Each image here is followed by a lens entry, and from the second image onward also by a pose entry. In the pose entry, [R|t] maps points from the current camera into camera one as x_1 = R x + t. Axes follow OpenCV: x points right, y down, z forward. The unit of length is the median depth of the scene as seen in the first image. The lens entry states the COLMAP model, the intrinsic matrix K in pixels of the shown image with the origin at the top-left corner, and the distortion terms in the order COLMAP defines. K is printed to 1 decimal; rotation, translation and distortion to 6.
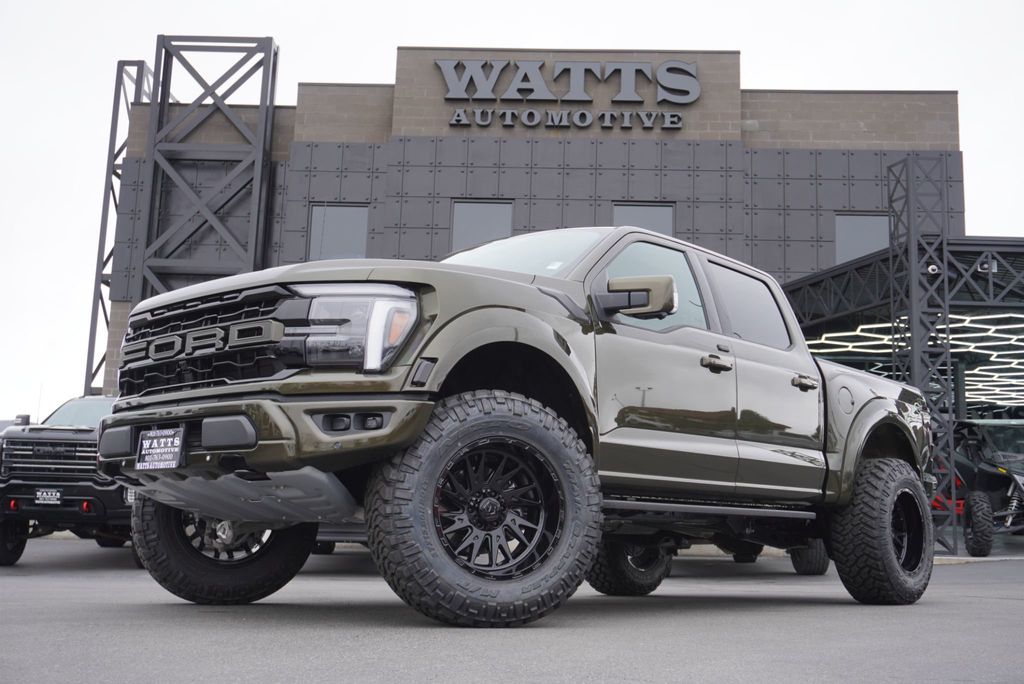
lens RADIAL K [[1144.0, 0, 512.0], [0, 1144.0, 342.0], [0, 0, 1]] dist [0.005069, 0.003497]
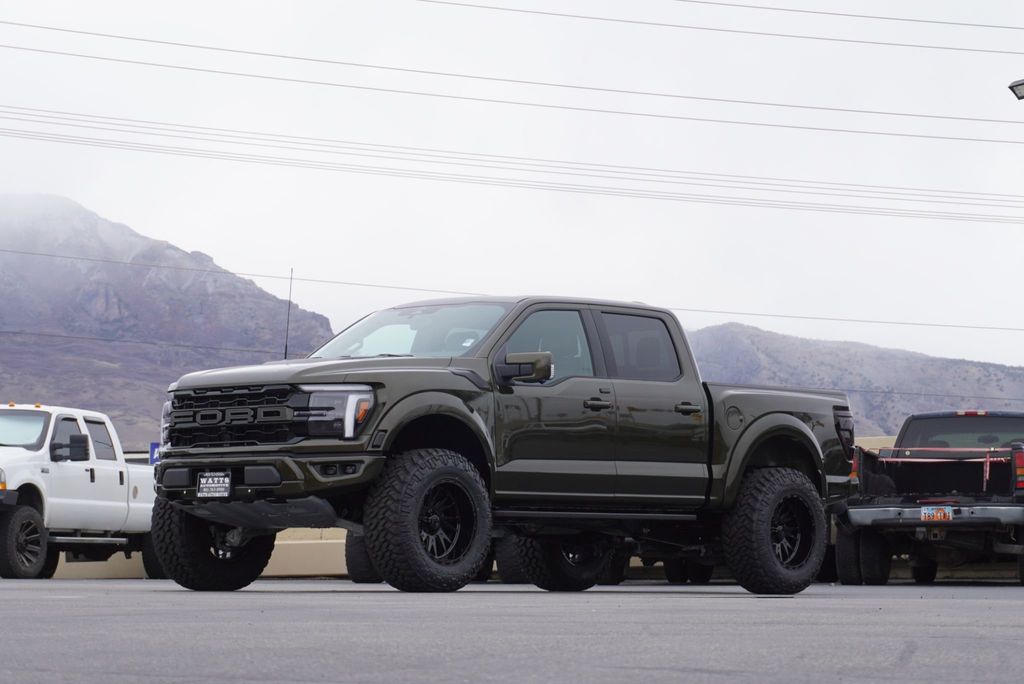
lens RADIAL K [[3105.8, 0, 512.0], [0, 3105.8, 342.0], [0, 0, 1]] dist [0.000130, -0.870663]
pose [[0.999831, -0.013161, -0.012816, 0.166155], [0.014380, 0.994865, 0.100189, -0.532518], [0.011432, -0.100356, 0.994886, -3.288897]]
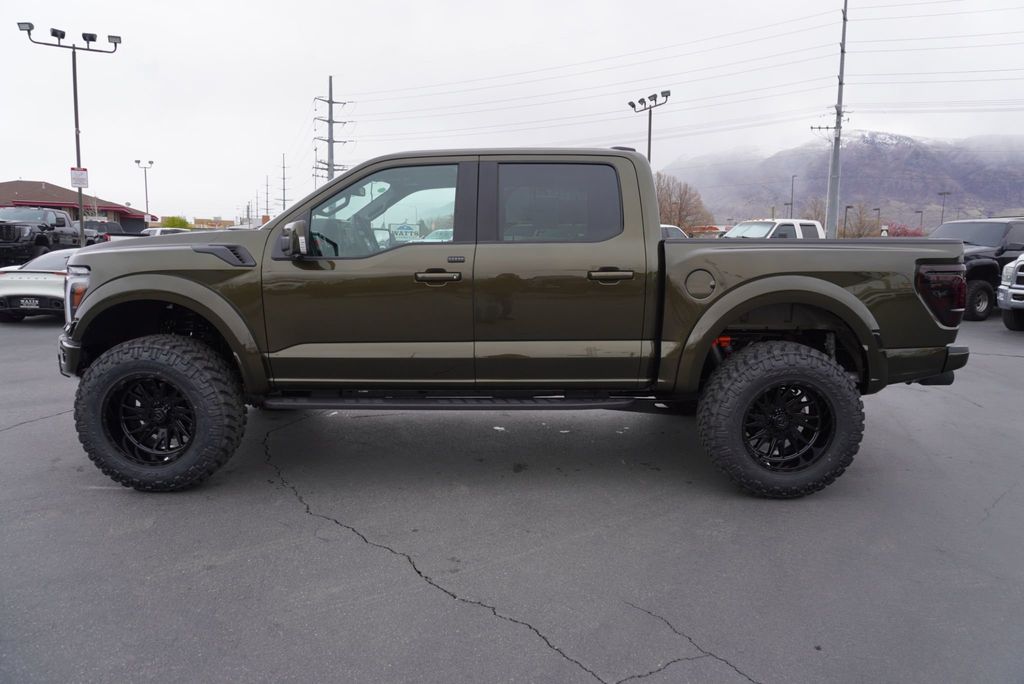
lens RADIAL K [[688.5, 0, 513.9], [0, 688.5, 336.4], [0, 0, 1]] dist [-0.042444, 0.033709]
pose [[0.652401, 0.094030, -0.752018, 0.951653], [0.136480, 0.961475, 0.238621, -0.096206], [0.745484, -0.258312, 0.614434, 0.820246]]
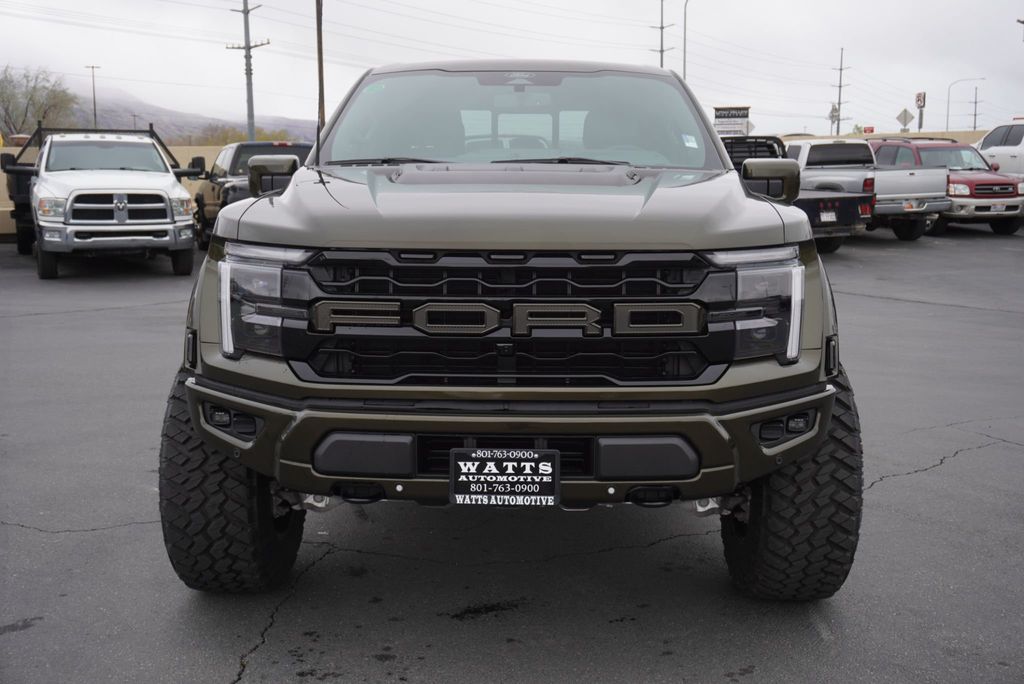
lens RADIAL K [[1087.5, 0, 512.0], [0, 1087.5, 342.0], [0, 0, 1]] dist [0.018668, 0.033725]
pose [[0.770947, -0.112448, 0.626894, -0.715007], [-0.105424, 0.948182, 0.299727, -0.186021], [-0.628114, -0.297163, 0.719143, 0.540125]]
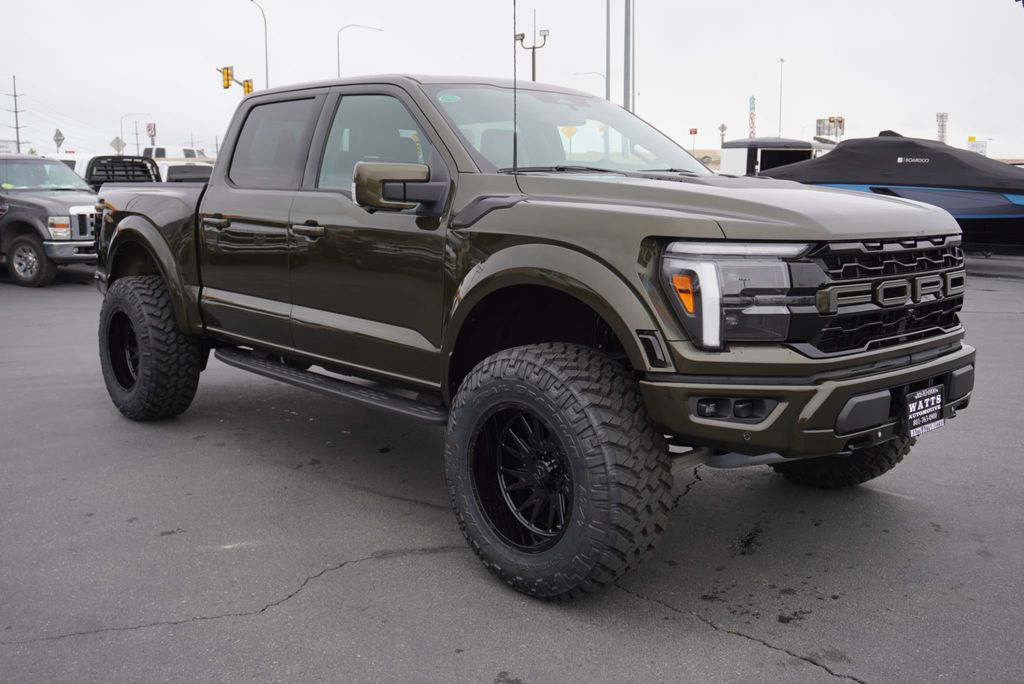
lens RADIAL K [[950.6, 0, 512.0], [0, 950.6, 342.0], [0, 0, 1]] dist [0.000599, 0.006720]
pose [[0.104346, -0.168243, 0.980207, -1.082475], [-0.180659, 0.965984, 0.185033, -0.040653], [-0.977995, -0.196391, 0.070402, 1.281885]]
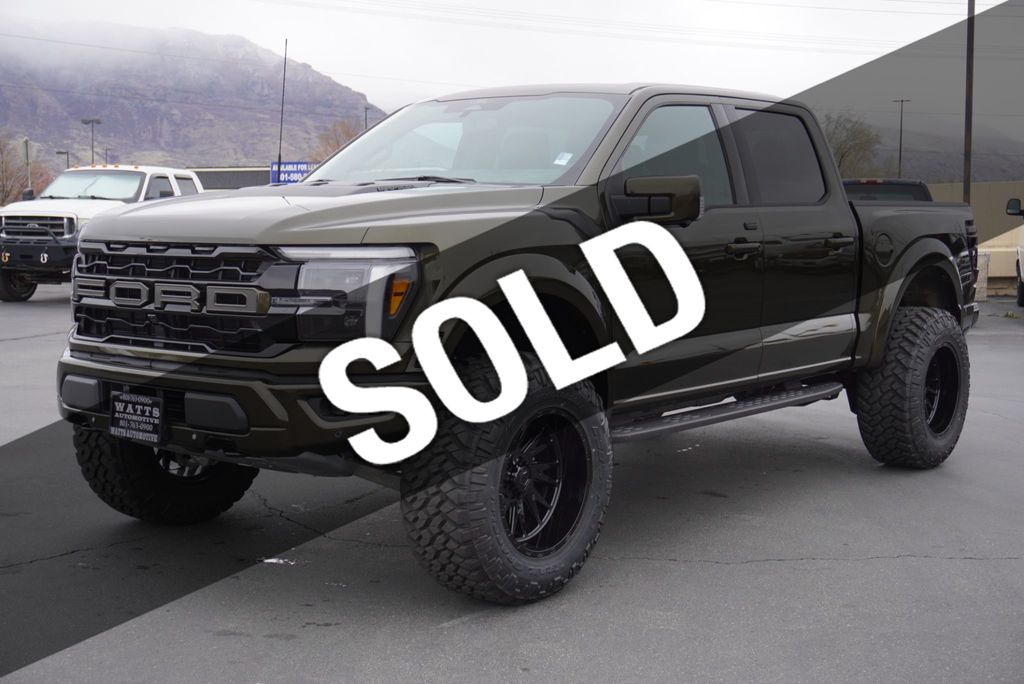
lens RADIAL K [[1382.4, 0, 512.0], [0, 1382.4, 342.0], [0, 0, 1]] dist [0.020081, 0.035416]
pose [[0.999472, -0.013271, 0.029661, -0.041153], [0.004887, 0.963806, 0.266561, -0.255163], [-0.032125, -0.266276, 0.963361, -0.054099]]
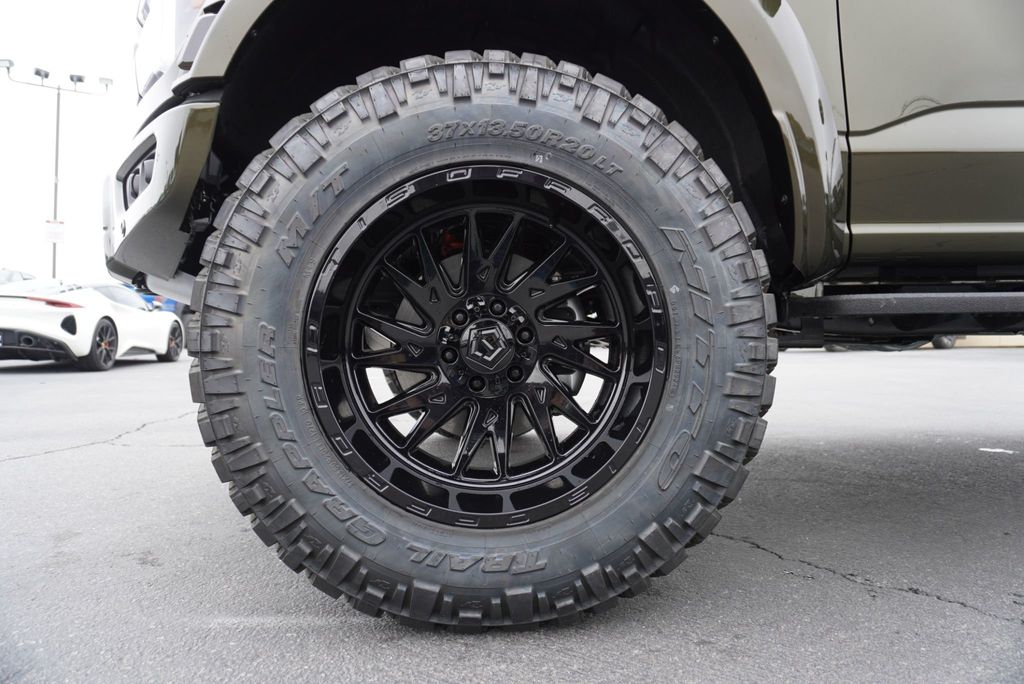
lens RADIAL K [[678.8, 0, 510.9], [0, 678.8, 339.1], [0, 0, 1]] dist [-0.056854, 0.046046]
pose [[0.693028, -0.019652, -0.720643, 0.182356], [0.143889, 0.983285, 0.111561, 0.121138], [0.706405, -0.181007, 0.684272, 0.831716]]
